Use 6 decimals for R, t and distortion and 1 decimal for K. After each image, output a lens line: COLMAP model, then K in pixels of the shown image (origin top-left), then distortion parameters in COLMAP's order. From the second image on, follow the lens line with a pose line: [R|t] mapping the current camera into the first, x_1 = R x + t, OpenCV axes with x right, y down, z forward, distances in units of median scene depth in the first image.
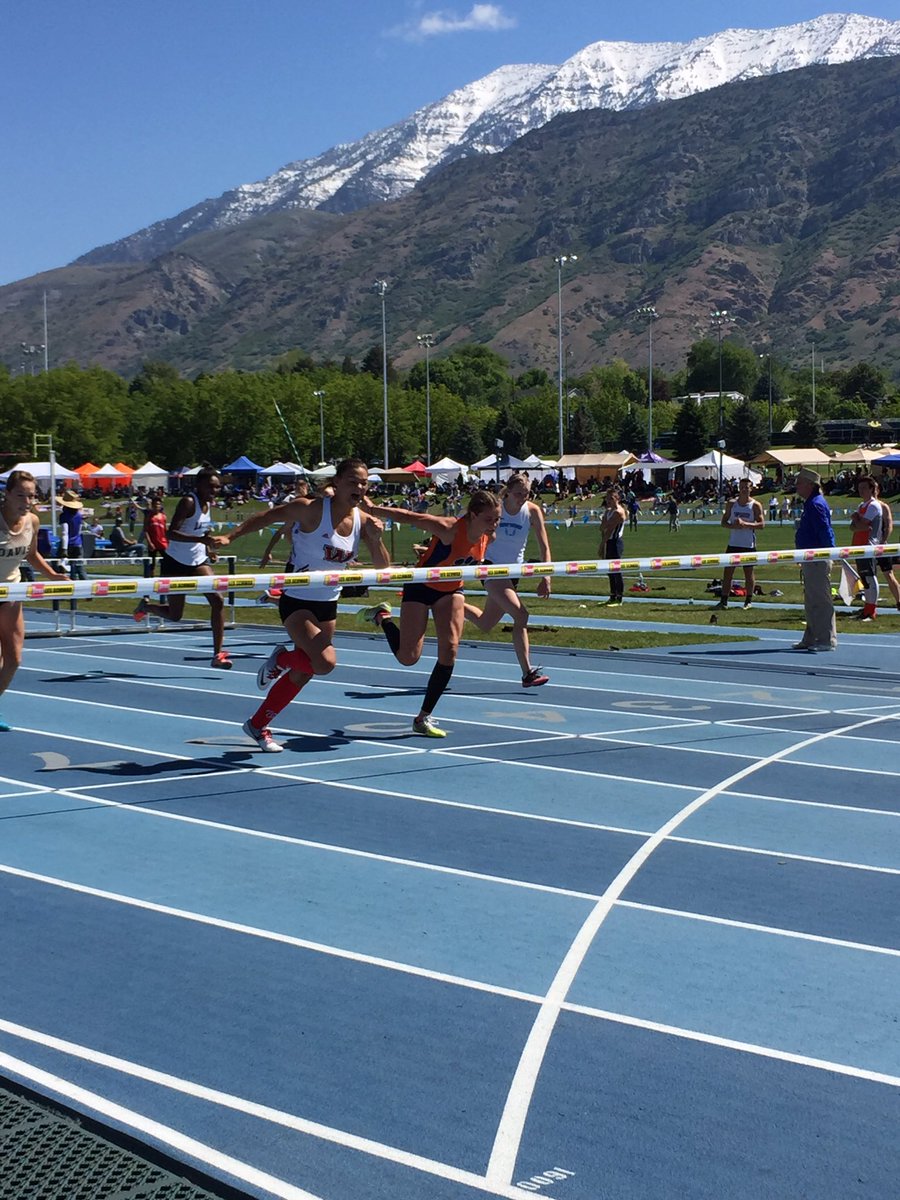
lens RADIAL K [[4108.2, 0, 450.5], [0, 4108.2, 602.6], [0, 0, 1]] dist [0.087938, 0.000000]
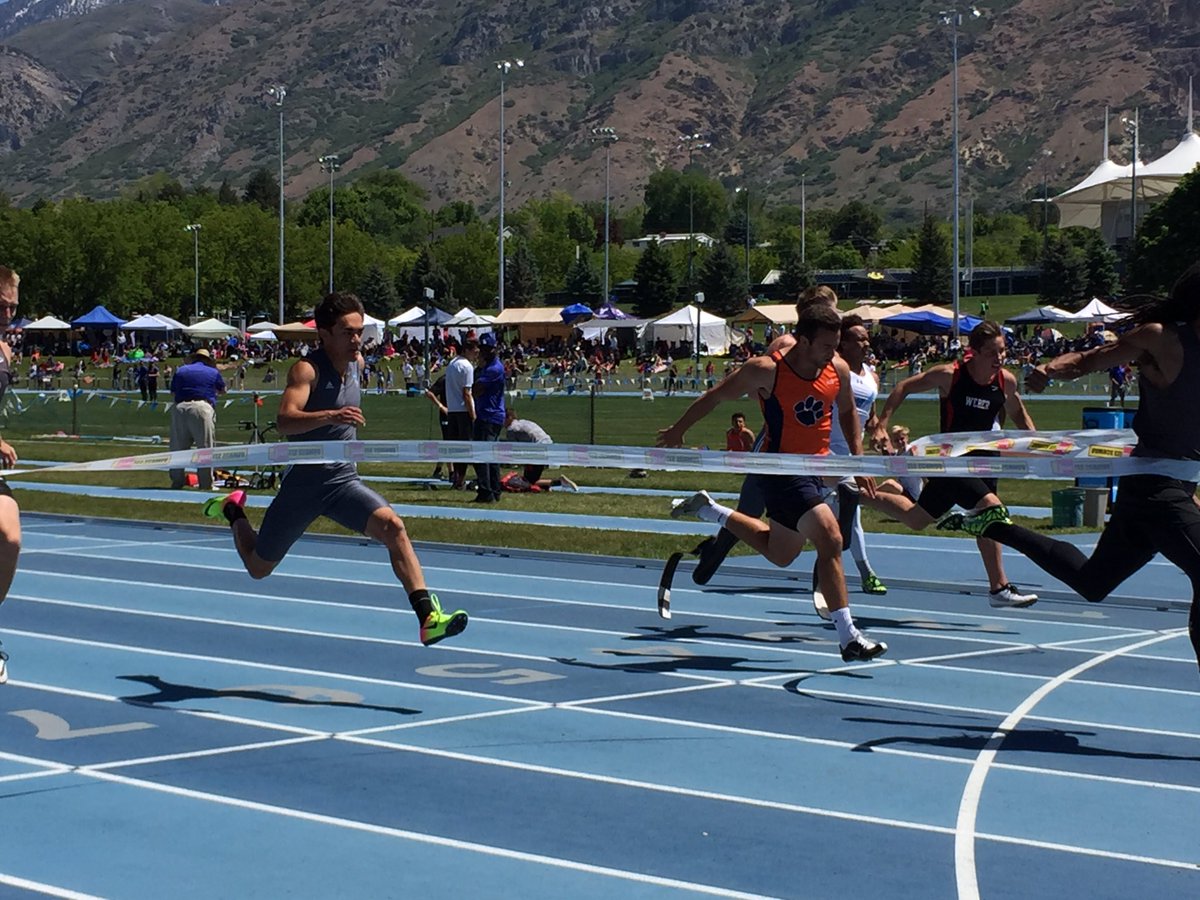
lens RADIAL K [[4108.2, 0, 599.6], [0, 4108.2, 445.4], [0, 0, 1]] dist [0.087938, 0.000000]
pose [[0.982992, 0.004563, 0.183590, -0.099893], [-0.003912, 0.999985, -0.003904, -0.005979], [-0.183605, 0.003119, 0.982995, 0.201832]]
